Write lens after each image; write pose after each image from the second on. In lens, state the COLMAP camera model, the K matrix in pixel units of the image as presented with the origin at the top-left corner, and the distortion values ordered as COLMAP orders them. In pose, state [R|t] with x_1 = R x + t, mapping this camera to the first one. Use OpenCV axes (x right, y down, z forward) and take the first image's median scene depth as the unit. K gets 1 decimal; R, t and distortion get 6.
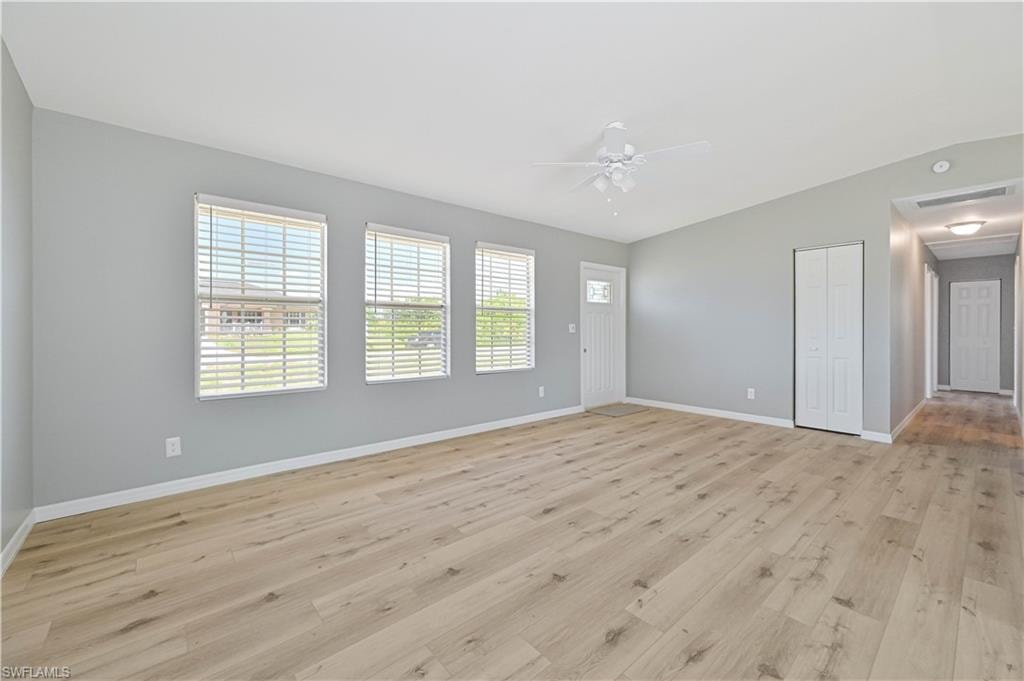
lens RADIAL K [[410.6, 0, 514.7], [0, 410.6, 331.1], [0, 0, 1]] dist [0.000861, 0.000114]
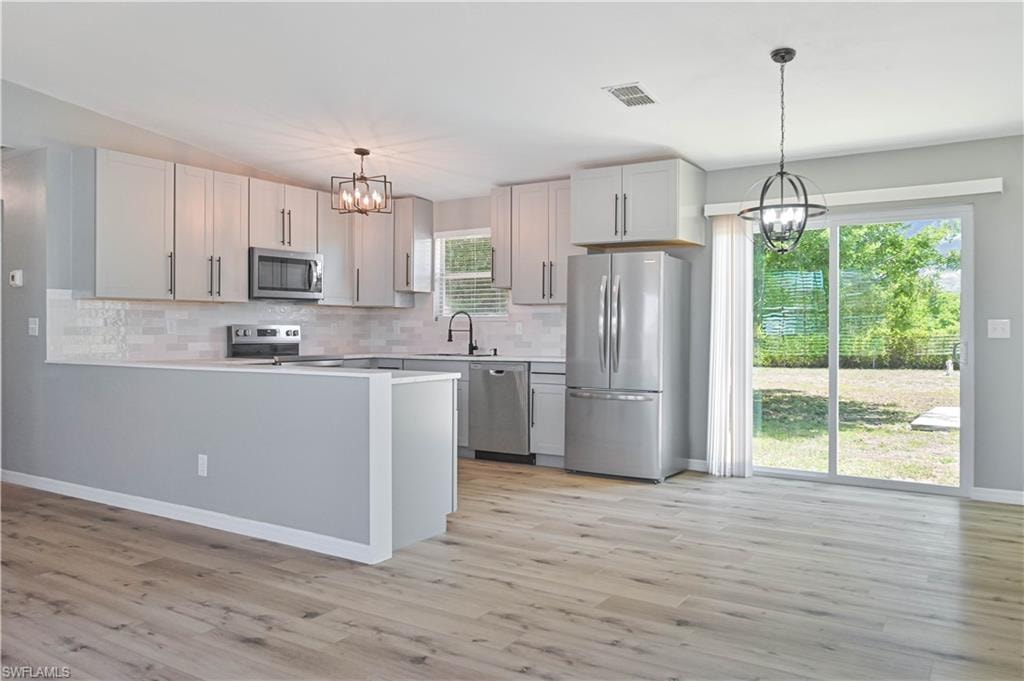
lens RADIAL K [[764.6, 0, 513.4], [0, 764.6, 333.0], [0, 0, 1]] dist [-0.007055, 0.000257]
pose [[-0.280664, -0.007852, 0.959774, -0.598487], [0.008169, 0.999911, 0.010569, -0.005840], [-0.959771, 0.010806, -0.280575, 0.606798]]
